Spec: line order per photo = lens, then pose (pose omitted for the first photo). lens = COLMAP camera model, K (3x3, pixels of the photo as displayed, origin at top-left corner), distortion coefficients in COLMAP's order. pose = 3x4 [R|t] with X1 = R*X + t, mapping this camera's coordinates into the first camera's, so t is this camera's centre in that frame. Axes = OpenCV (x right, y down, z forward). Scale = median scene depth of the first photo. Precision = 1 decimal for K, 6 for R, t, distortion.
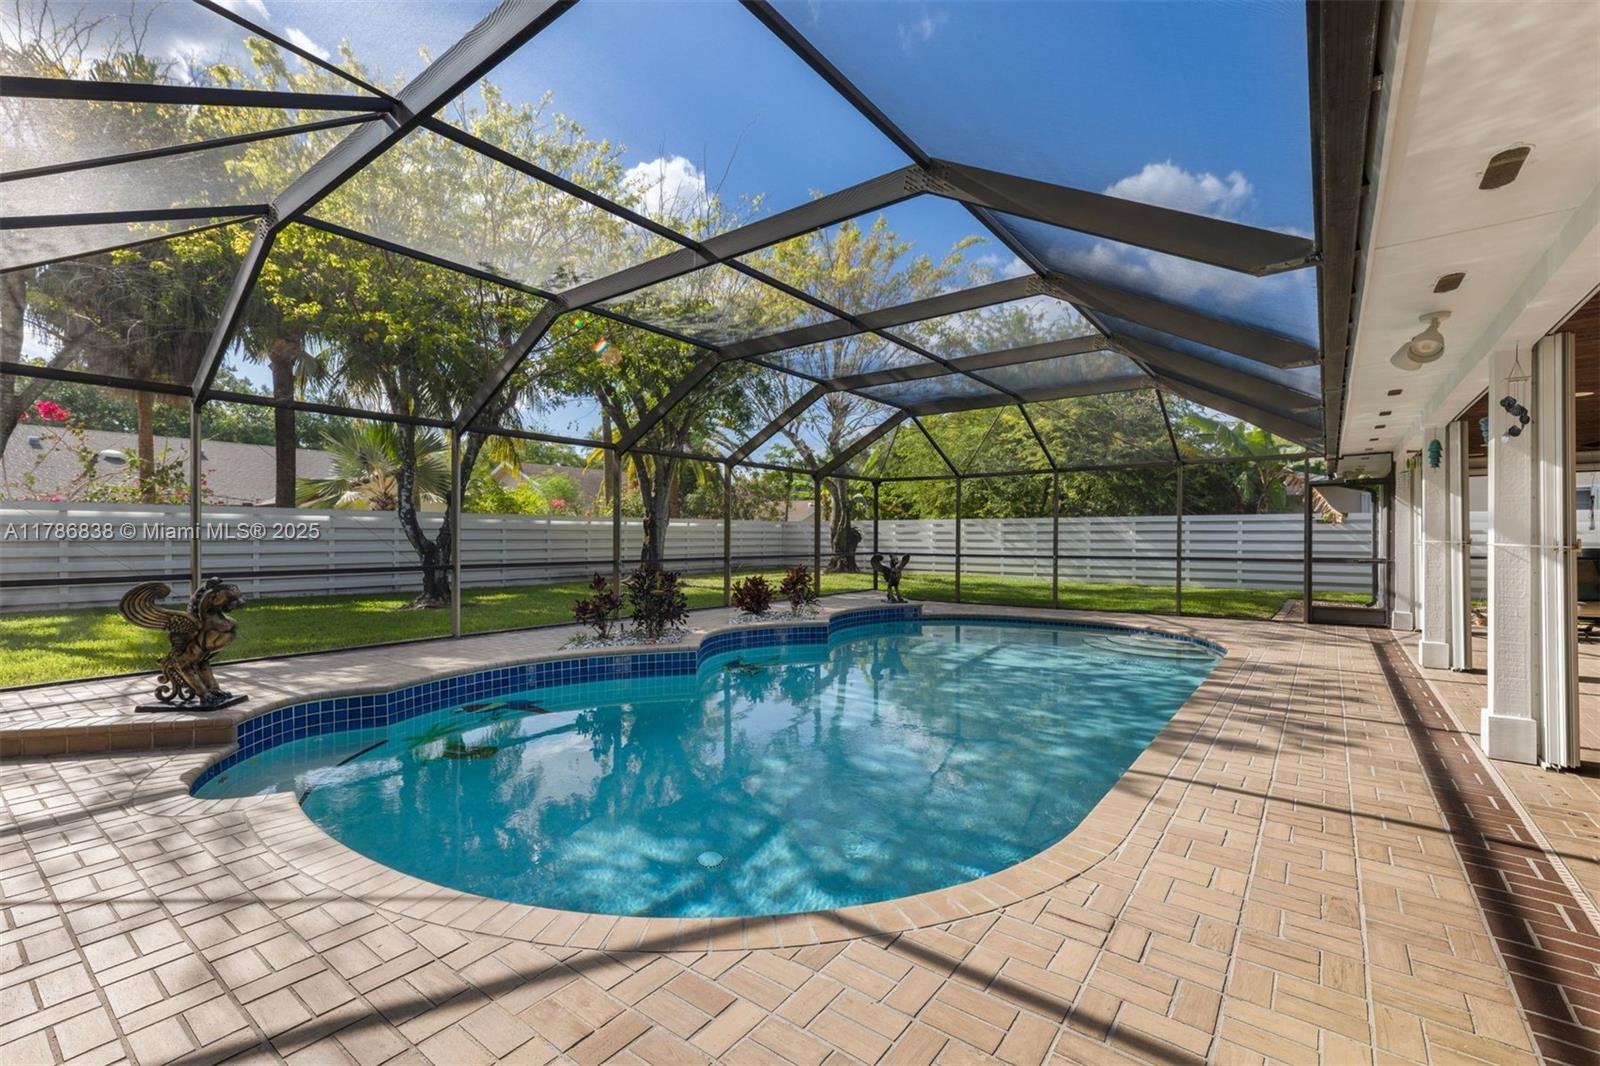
lens RADIAL K [[701.7, 0, 798.0], [0, 701.7, 538.7], [0, 0, 1]] dist [-0.004885, -0.000429]
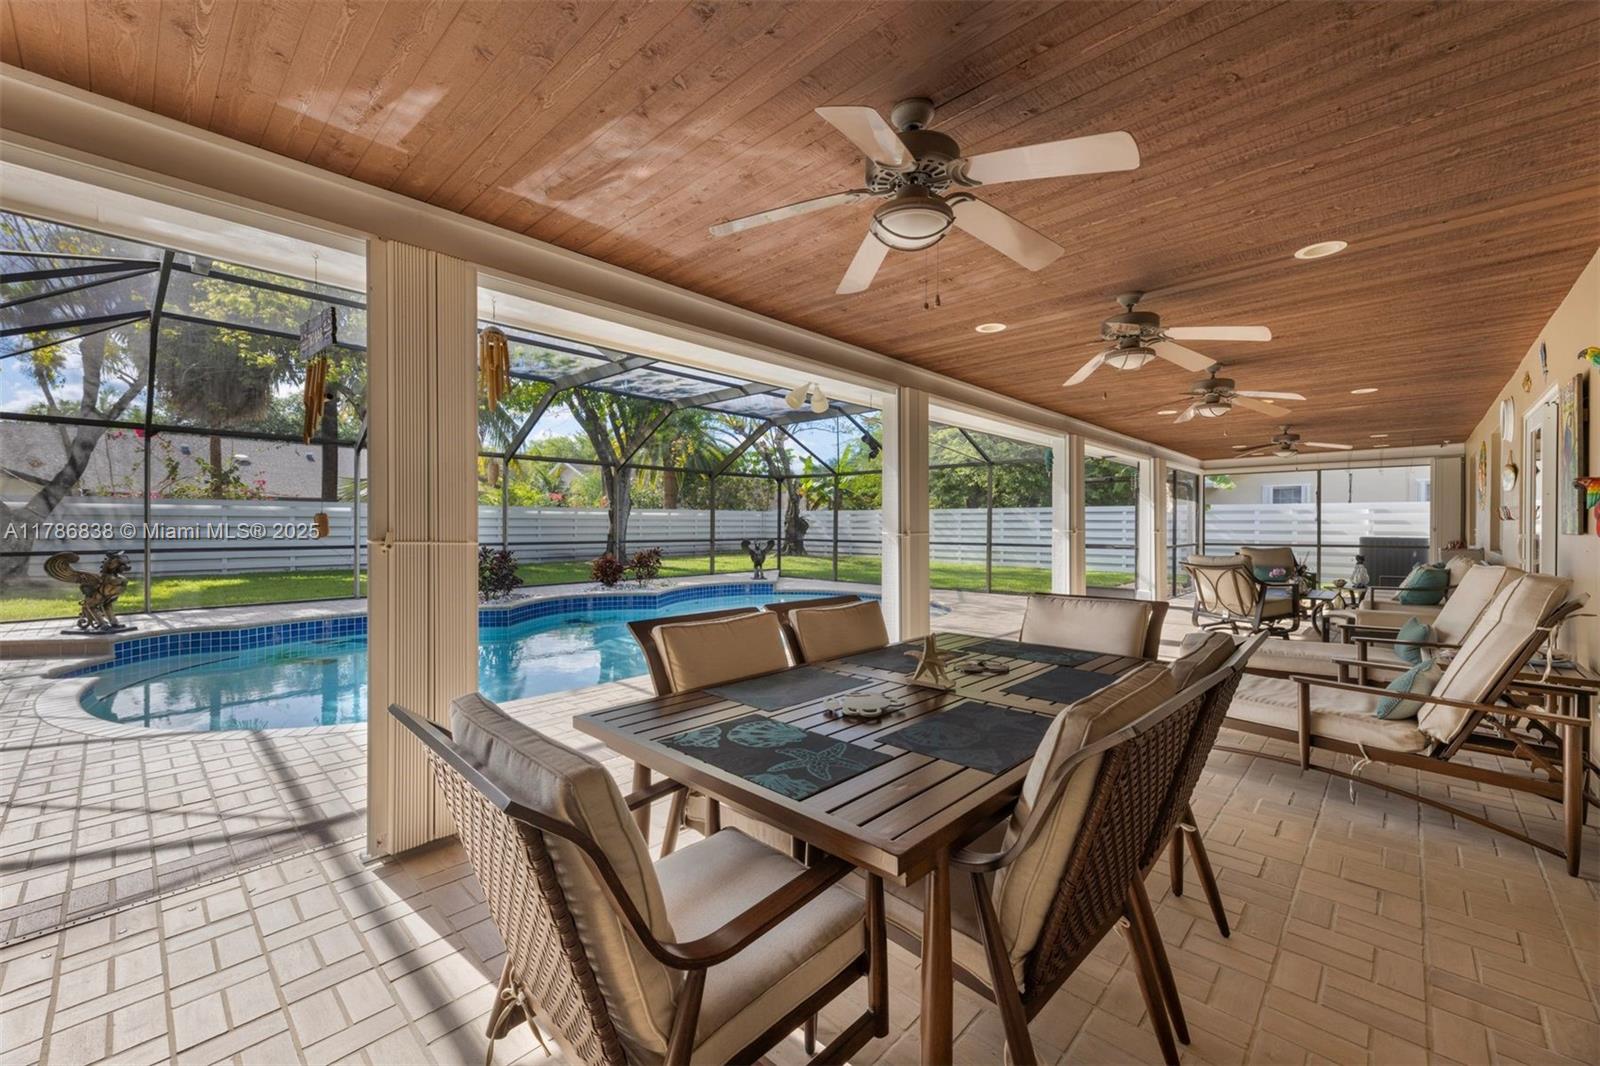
lens RADIAL K [[650.4, 0, 801.3], [0, 650.4, 525.7], [0, 0, 1]] dist [0.004801, 0.000154]
pose [[0.995025, 0.002078, -0.099601, 0.310335], [-0.002119, 0.999998, -0.000306, -0.001739], [0.099600, 0.000515, 0.995027, -0.114545]]
